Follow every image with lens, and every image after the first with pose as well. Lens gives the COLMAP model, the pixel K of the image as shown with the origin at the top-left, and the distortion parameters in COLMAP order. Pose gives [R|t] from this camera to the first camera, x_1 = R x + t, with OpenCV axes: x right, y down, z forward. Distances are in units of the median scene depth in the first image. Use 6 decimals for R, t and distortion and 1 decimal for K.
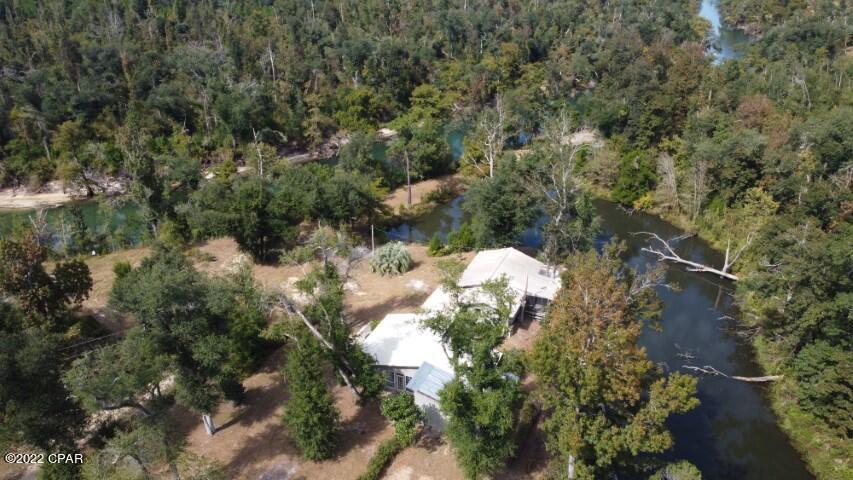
lens RADIAL K [[654.2, 0, 426.5], [0, 654.2, 240.0], [0, 0, 1]] dist [0.000330, -0.004395]
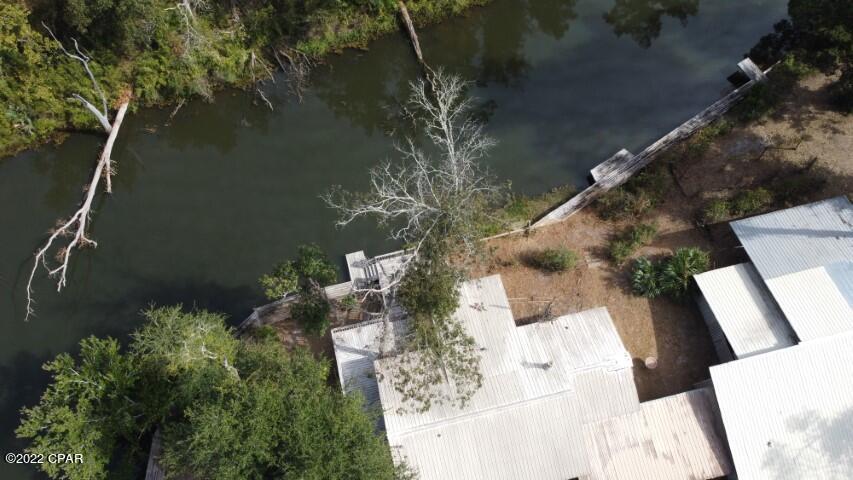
lens RADIAL K [[654.2, 0, 426.5], [0, 654.2, 240.0], [0, 0, 1]] dist [0.000330, -0.004395]
pose [[-0.589047, -0.762450, 0.267757, 0.081993], [0.340462, 0.066346, 0.937915, -0.319032], [-0.732877, 0.643637, 0.220505, 0.675562]]
